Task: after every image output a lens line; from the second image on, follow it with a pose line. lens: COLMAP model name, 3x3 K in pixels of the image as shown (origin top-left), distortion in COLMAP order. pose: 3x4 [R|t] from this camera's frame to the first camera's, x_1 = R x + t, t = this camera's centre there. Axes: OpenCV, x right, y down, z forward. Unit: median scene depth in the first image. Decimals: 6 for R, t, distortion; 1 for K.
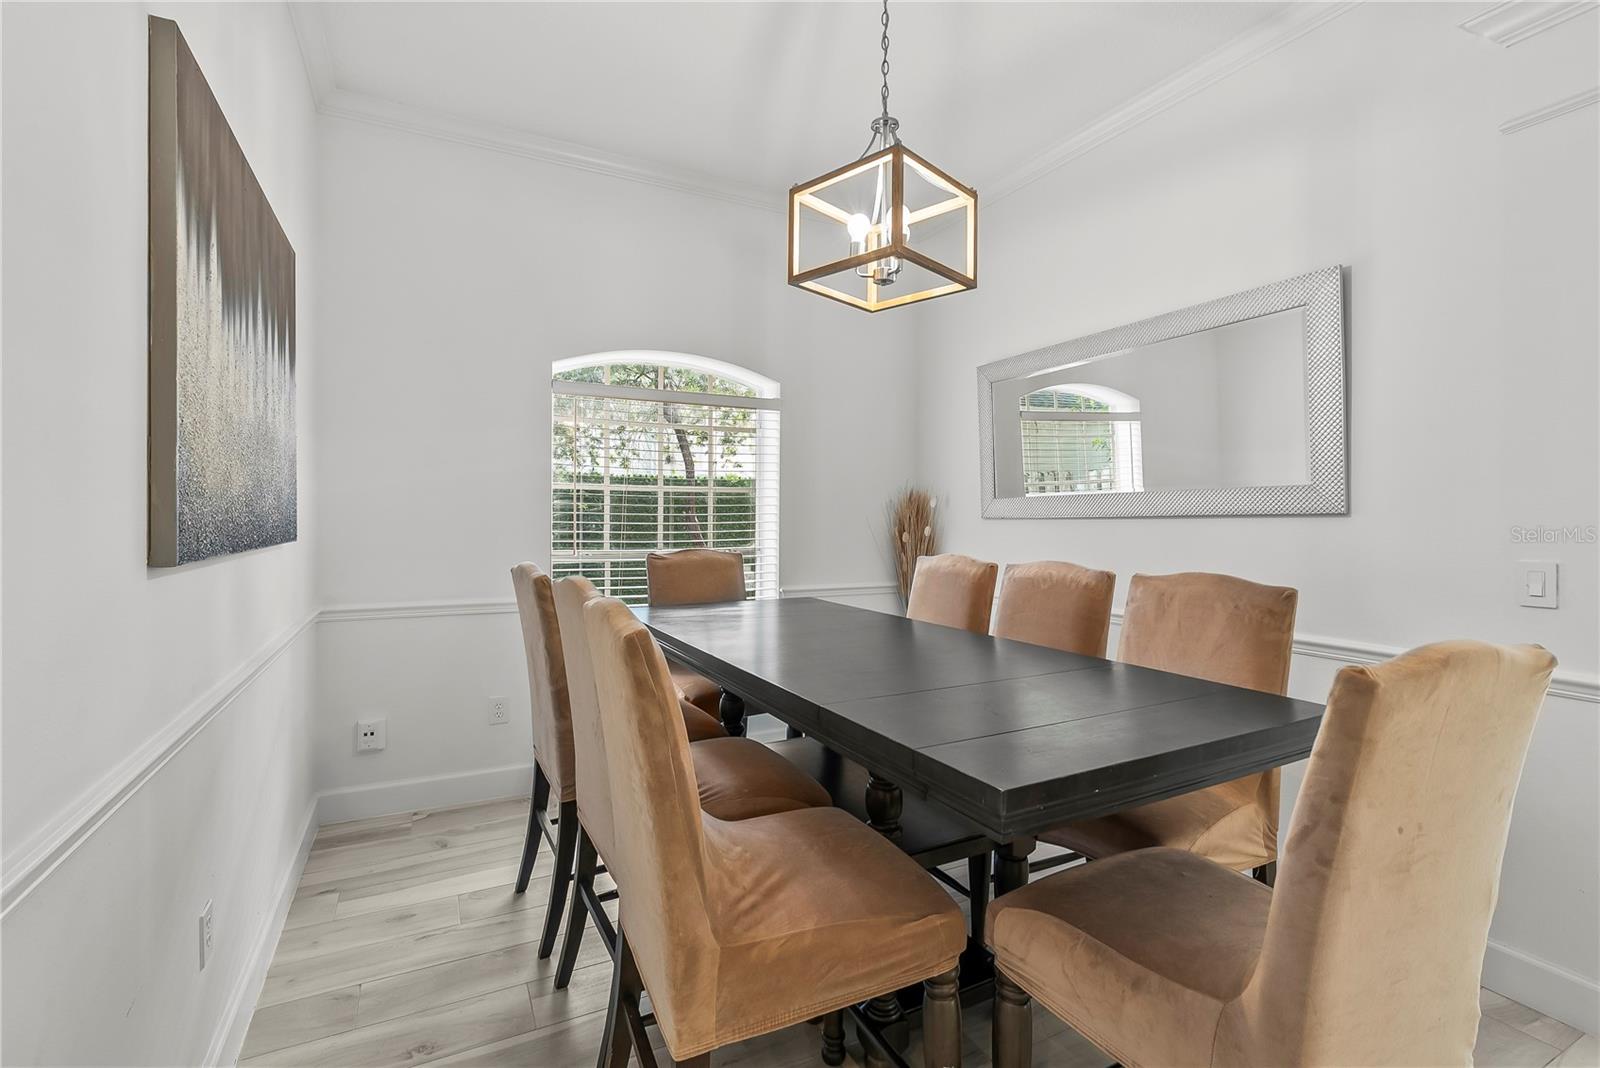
lens RADIAL K [[742.5, 0, 807.6], [0, 742.5, 518.8], [0, 0, 1]] dist [0.004234, 0.000746]
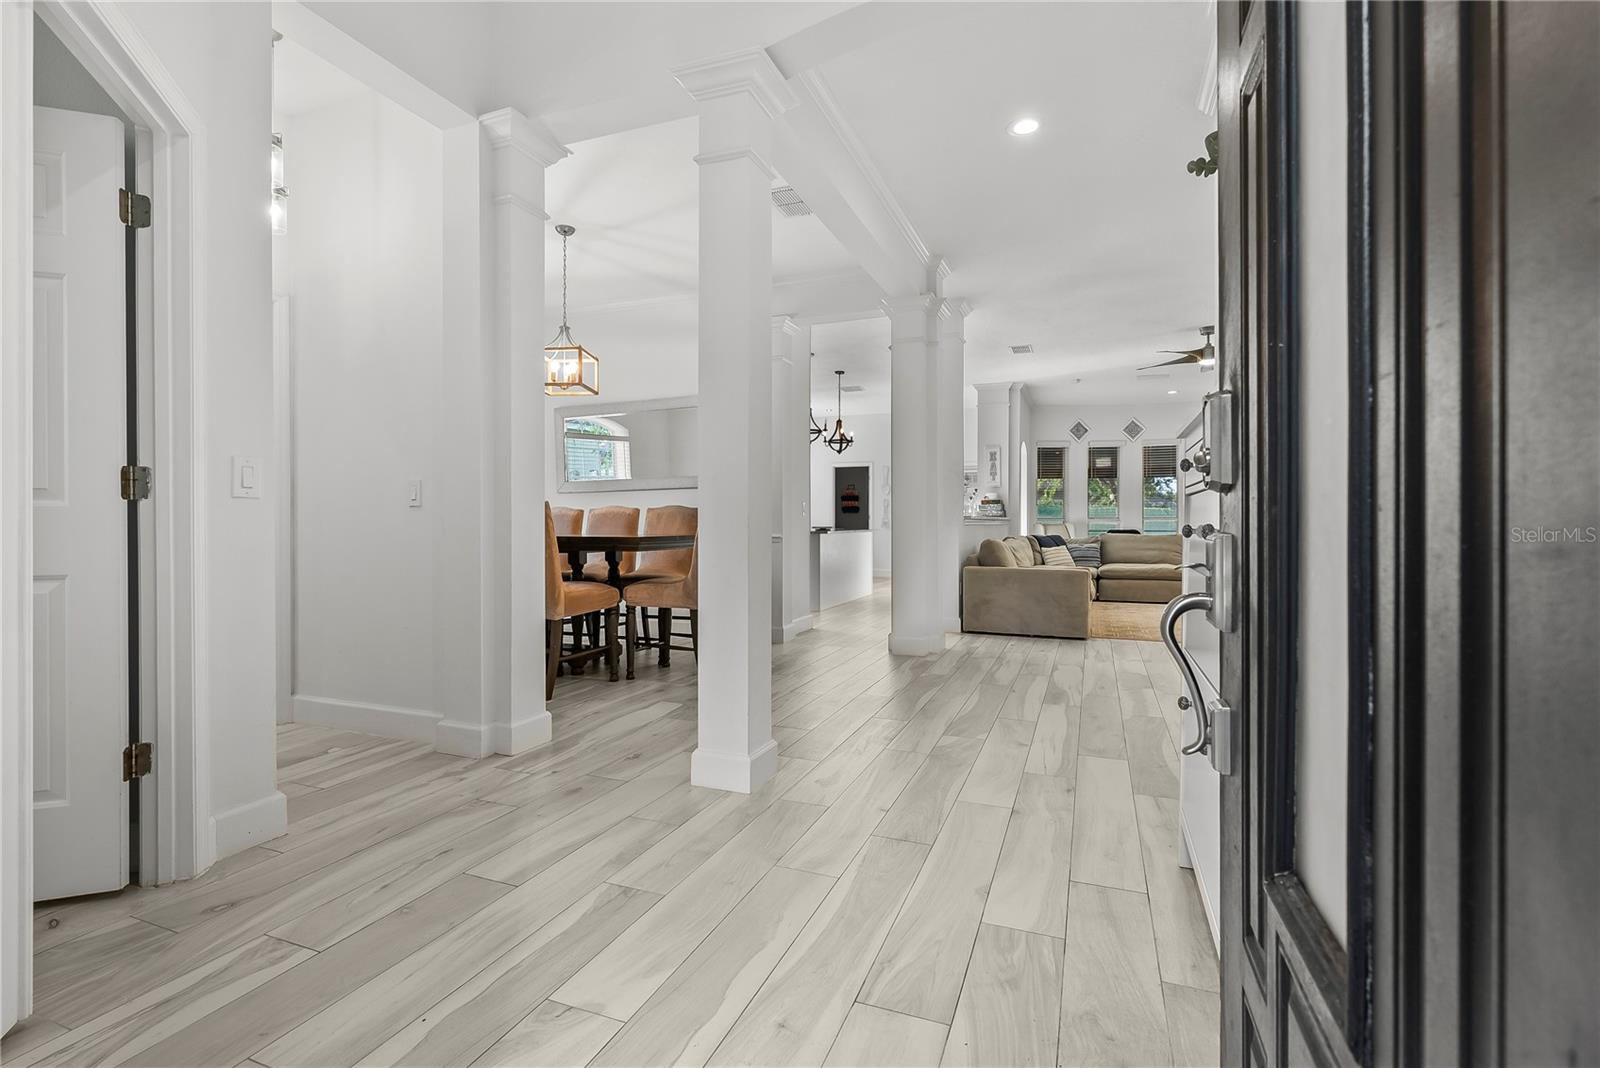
lens RADIAL K [[742.5, 0, 807.6], [0, 742.5, 518.8], [0, 0, 1]] dist [0.004234, 0.000746]
pose [[0.744789, -0.007105, 0.667262, -0.678386], [0.005803, 0.999974, 0.004171, 0.083124], [-0.667275, 0.000765, 0.744811, -1.005909]]
